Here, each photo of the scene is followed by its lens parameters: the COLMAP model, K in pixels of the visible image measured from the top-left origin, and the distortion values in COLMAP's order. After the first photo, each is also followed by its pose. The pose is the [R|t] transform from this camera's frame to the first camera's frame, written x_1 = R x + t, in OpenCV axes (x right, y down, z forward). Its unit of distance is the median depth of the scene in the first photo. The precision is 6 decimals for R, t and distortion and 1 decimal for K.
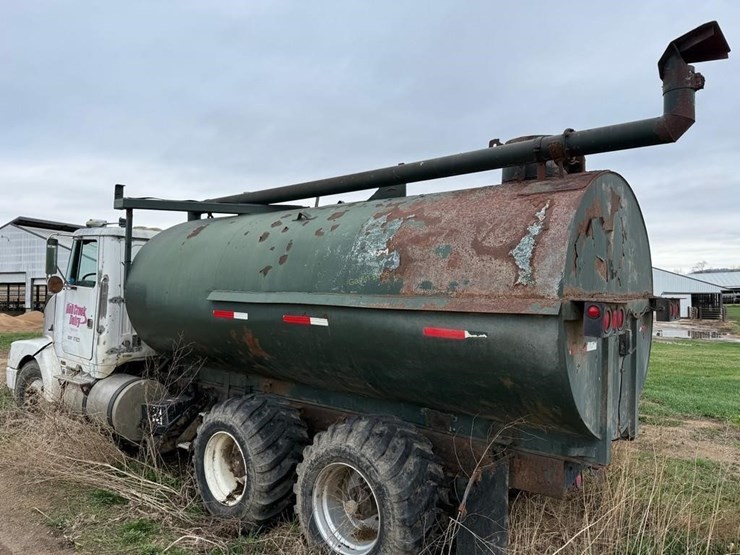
lens RADIAL K [[530.4, 0, 373.8], [0, 530.4, 286.4], [0, 0, 1]] dist [0.056185, -0.082678]
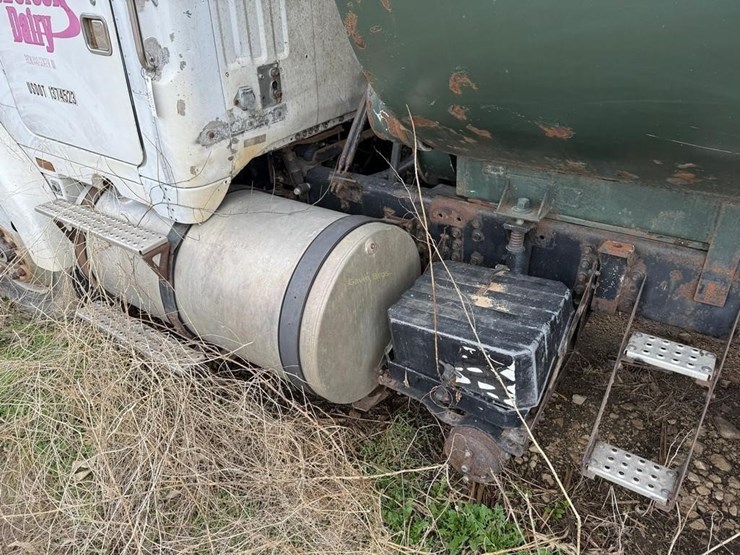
lens RADIAL K [[517.4, 0, 389.0], [0, 517.4, 274.5], [0, 0, 1]] dist [0.053343, -0.037947]
pose [[0.994222, -0.102771, 0.030998, -0.602603], [0.072936, 0.858625, 0.507388, 0.073872], [-0.078761, -0.502196, 0.861160, 1.044999]]
